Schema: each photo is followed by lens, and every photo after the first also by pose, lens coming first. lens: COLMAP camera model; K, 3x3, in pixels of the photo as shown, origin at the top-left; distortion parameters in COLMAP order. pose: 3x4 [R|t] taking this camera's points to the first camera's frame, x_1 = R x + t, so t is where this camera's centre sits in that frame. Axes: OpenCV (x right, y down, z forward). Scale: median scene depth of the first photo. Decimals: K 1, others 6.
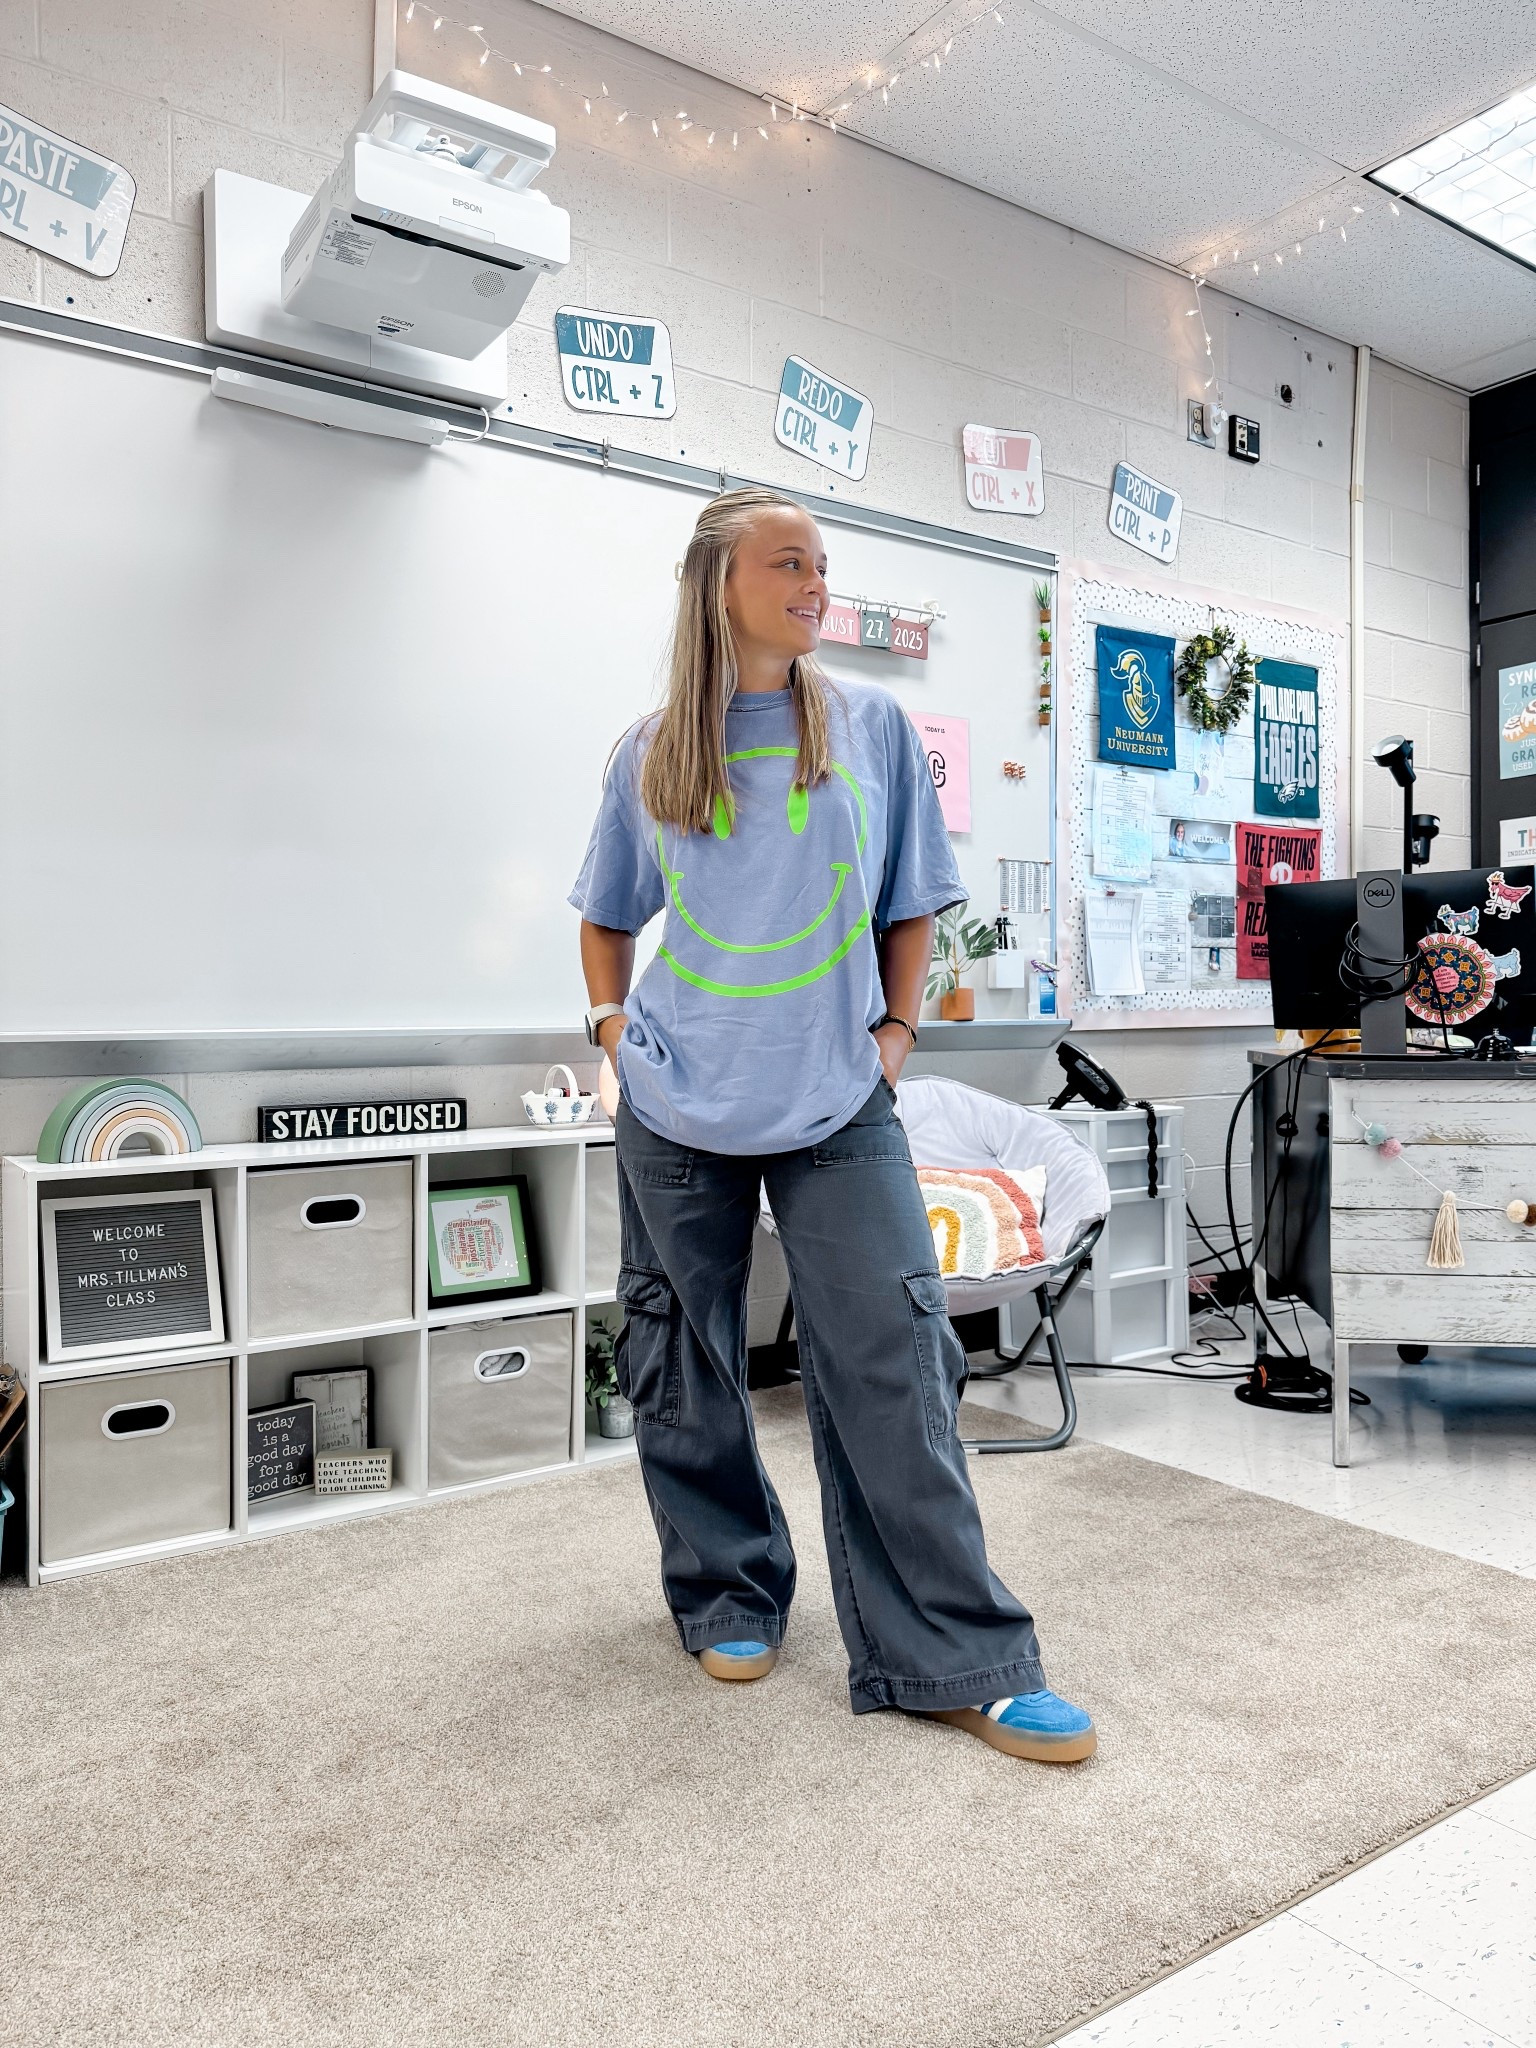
lens RADIAL K [[1412.3, 0, 790.1], [0, 1412.3, 1018.3], [0, 0, 1]] dist [0.020013, -0.016211]
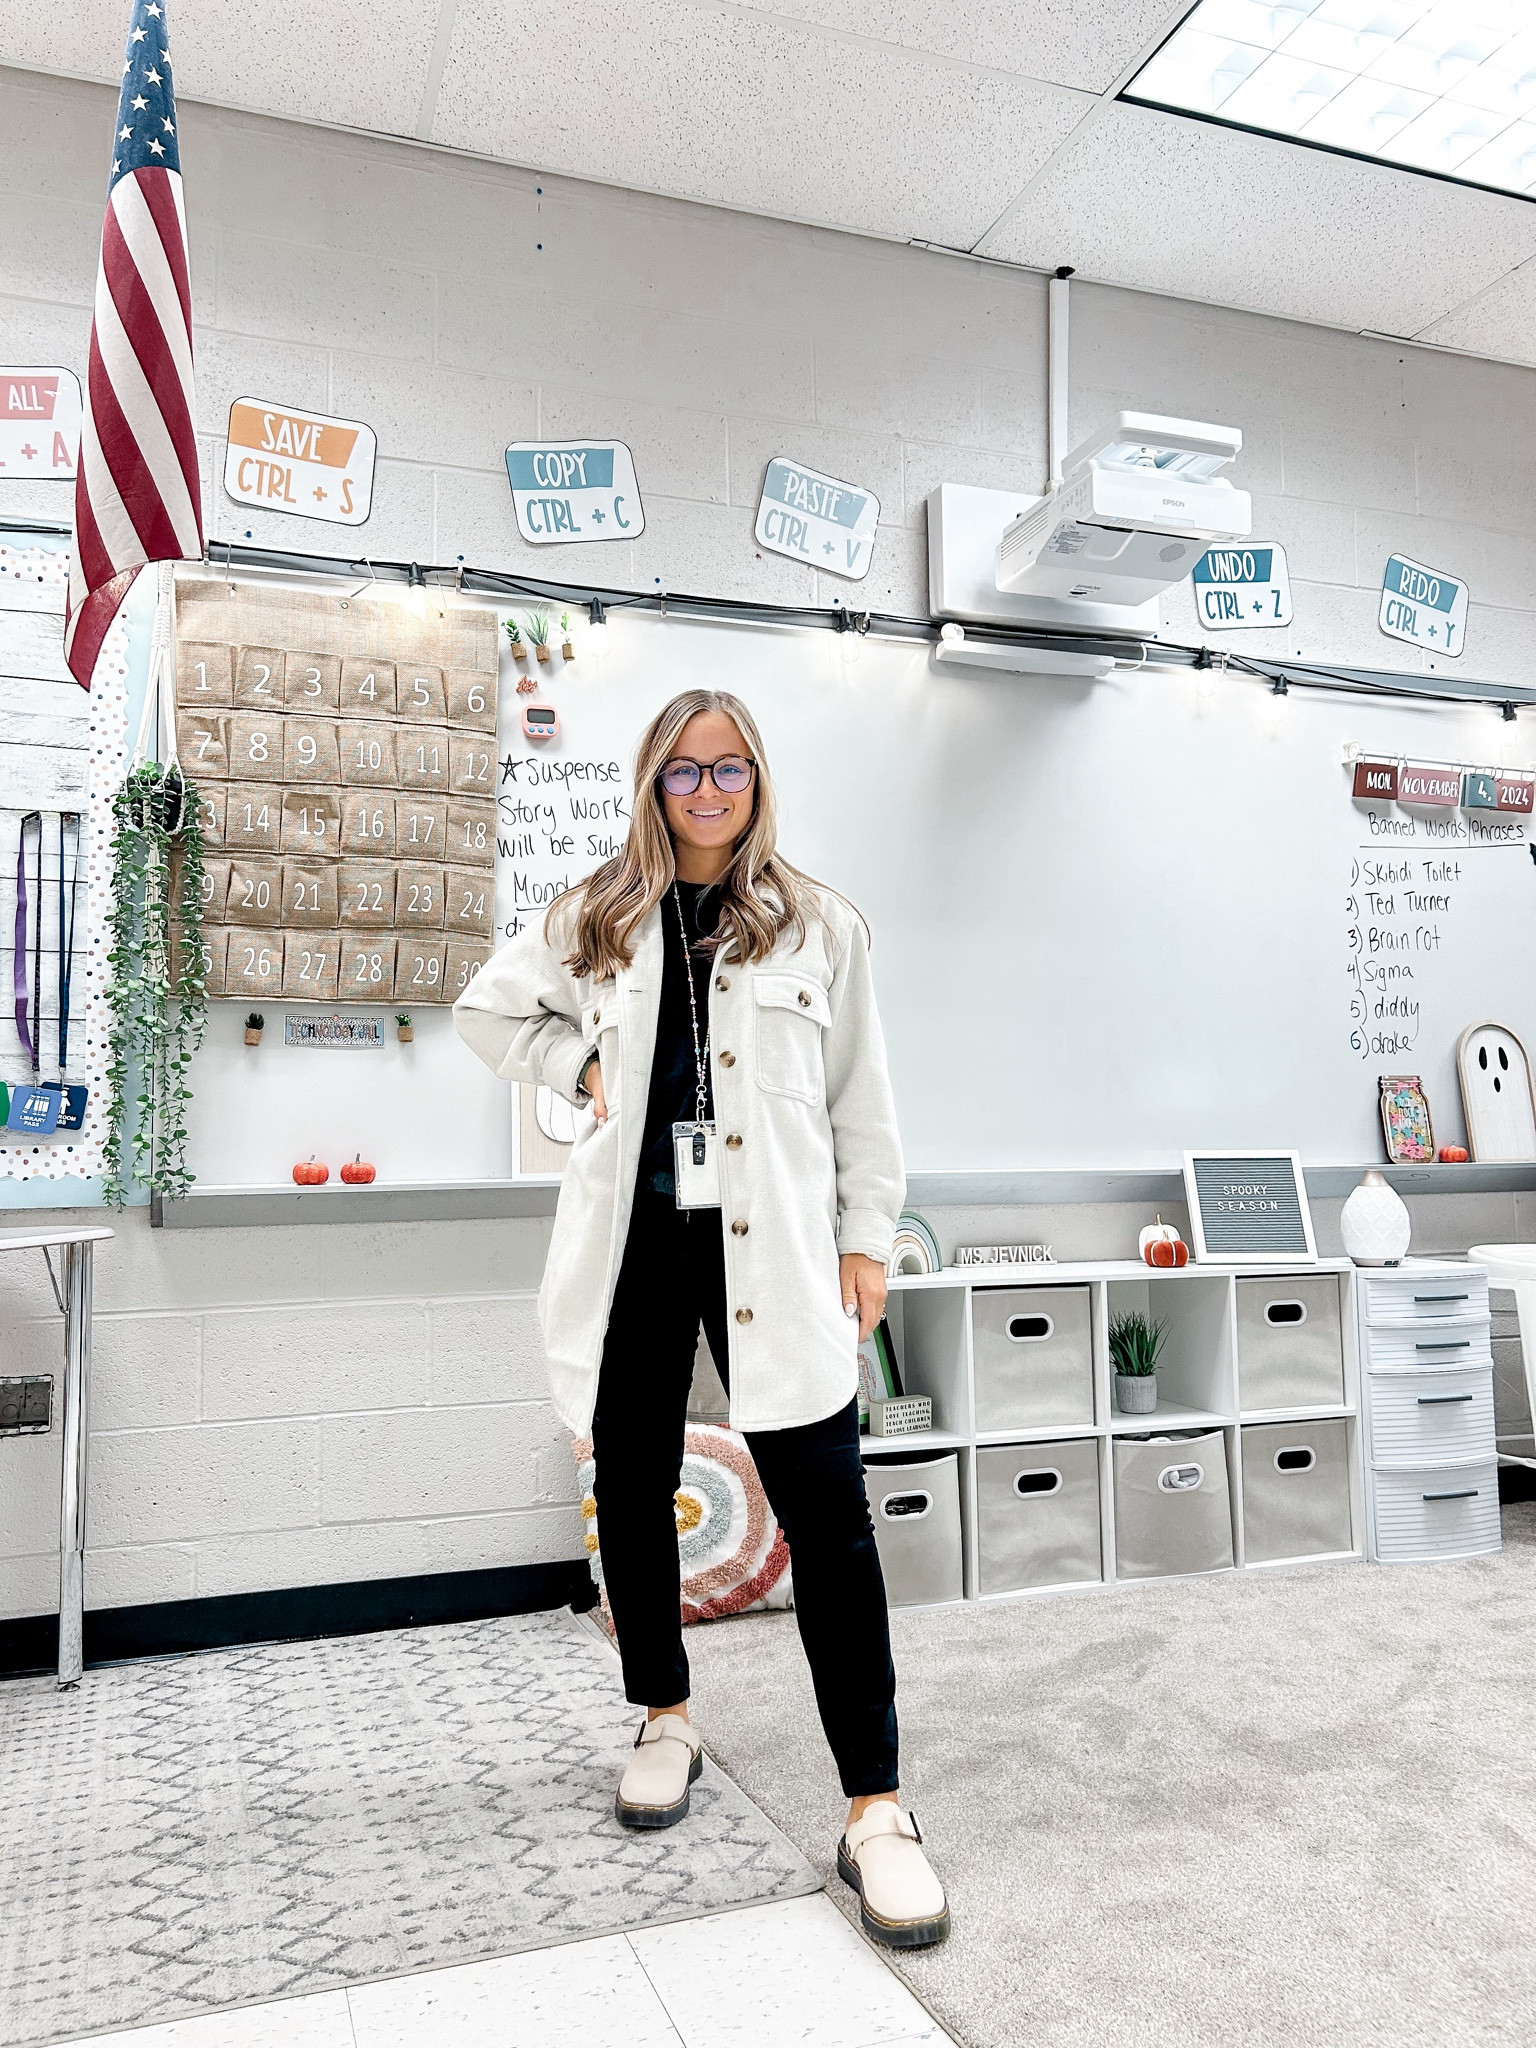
lens RADIAL K [[1538.3, 0, 780.5], [0, 1538.3, 1024.5], [0, 0, 1]] dist [0.057729, -0.052391]
pose [[0.968536, -0.027291, -0.247372, -0.167488], [0.006060, 0.996261, -0.086184, -0.003233], [0.248799, 0.081973, 0.965080, -0.247872]]
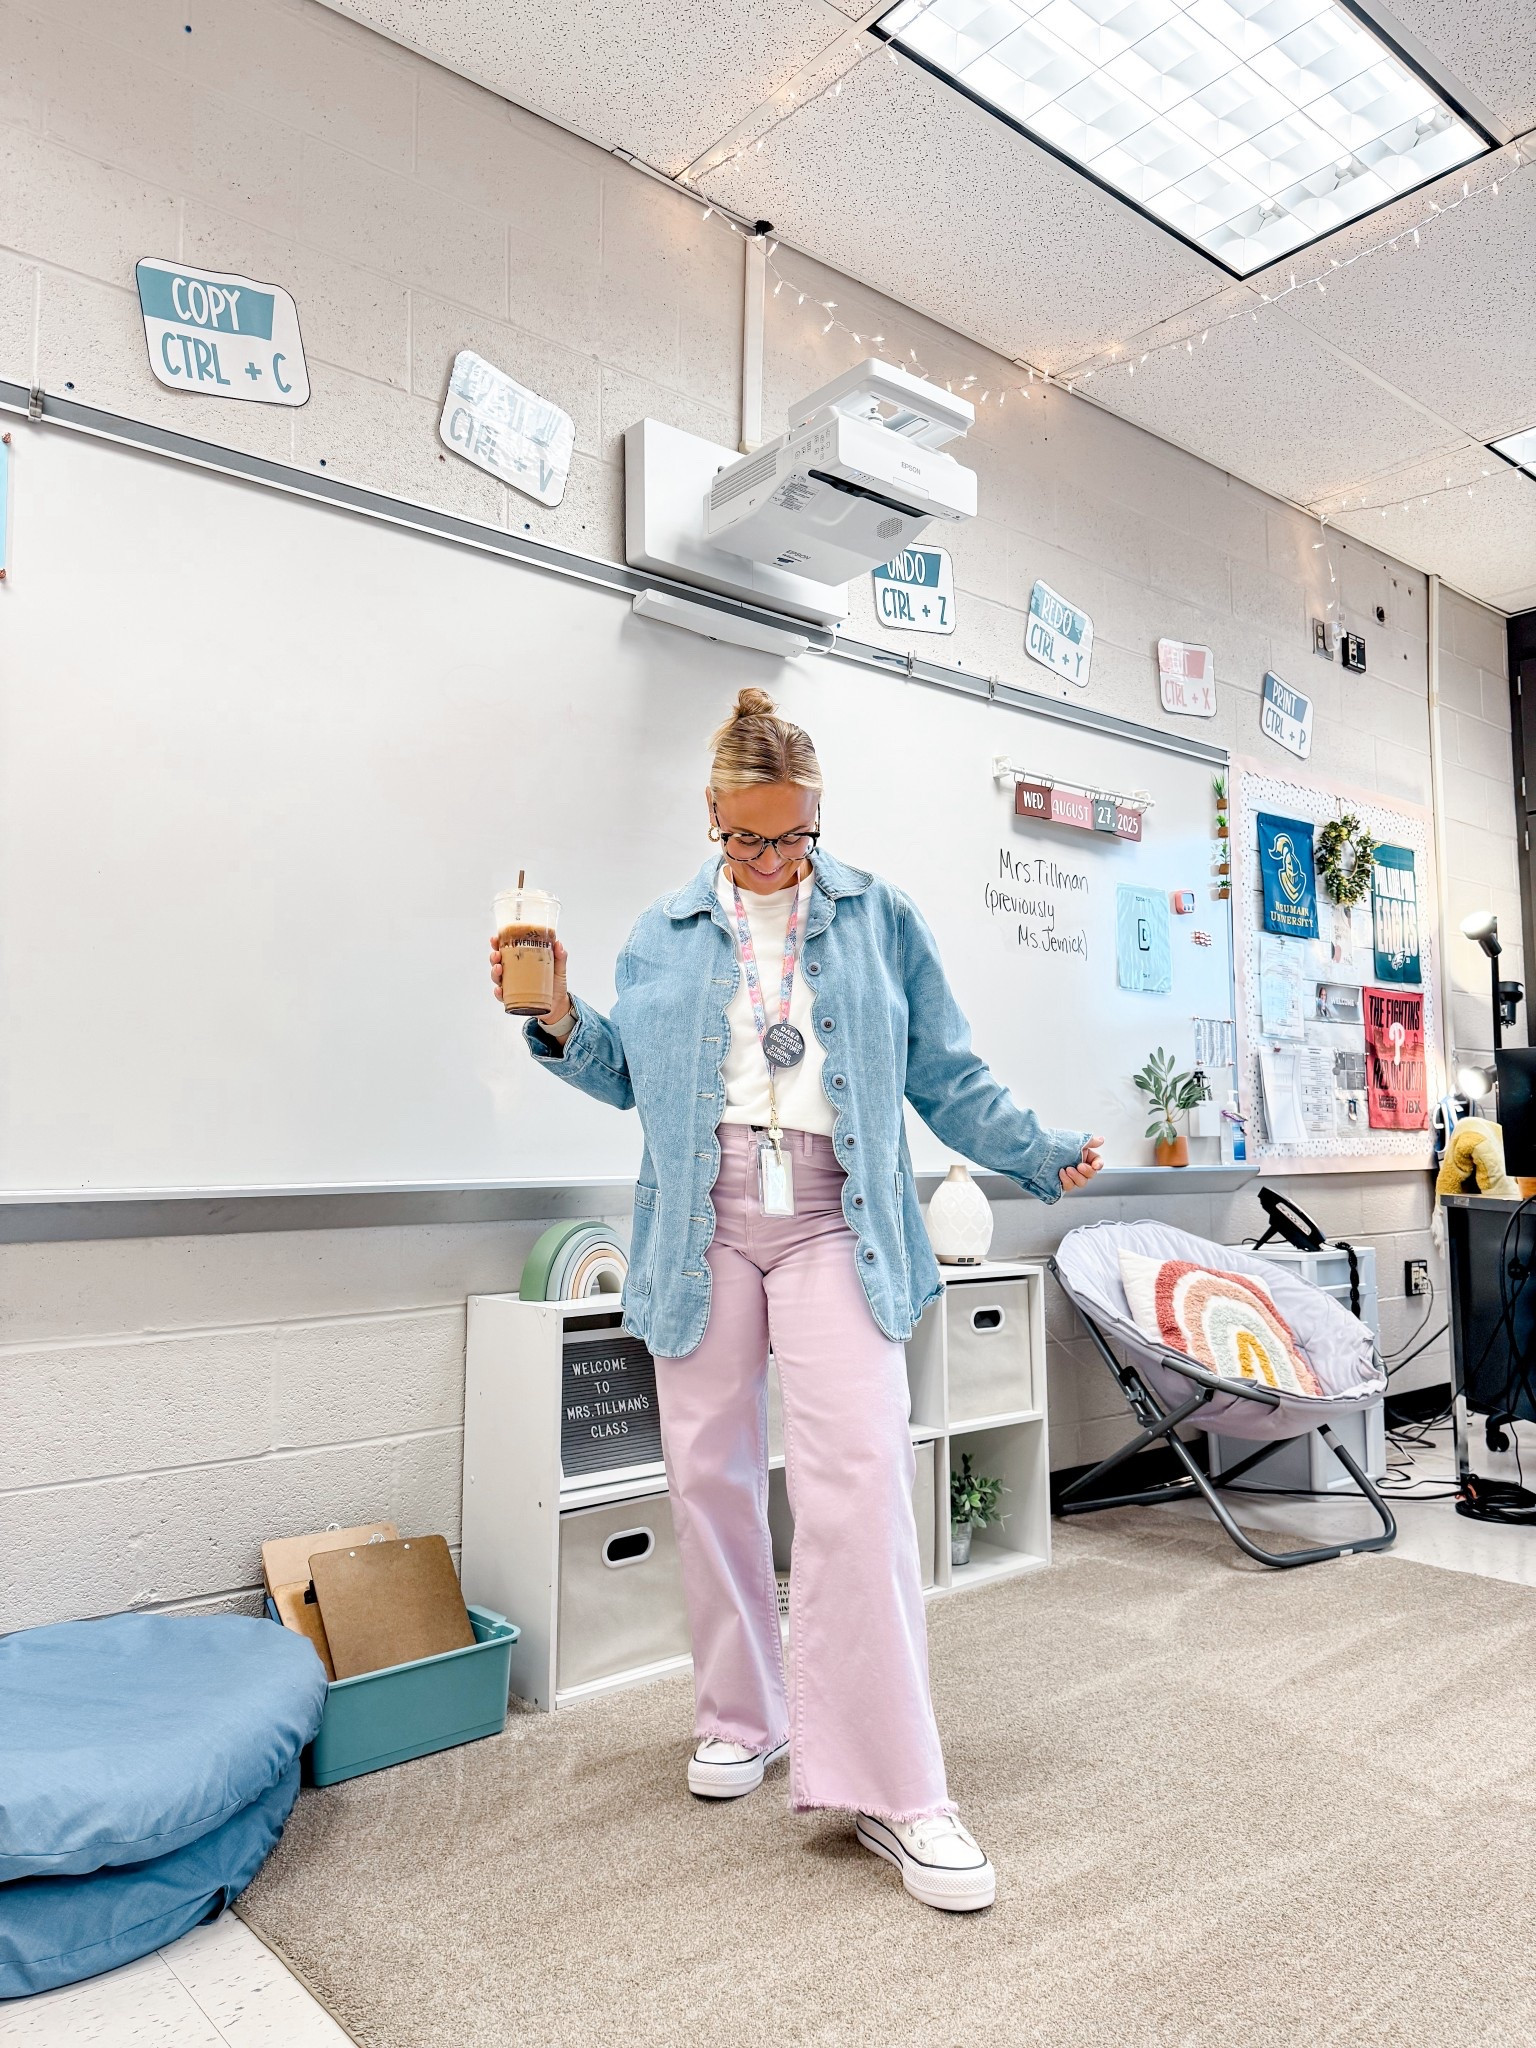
lens RADIAL K [[1412.3, 0, 742.4], [0, 1412.3, 1025.7], [0, 0, 1]] dist [0.020013, -0.016211]
pose [[0.995777, 0.008242, 0.091434, -0.330104], [0.000336, 0.995628, -0.093406, -0.005047], [-0.091804, 0.093043, 0.991421, -0.068765]]
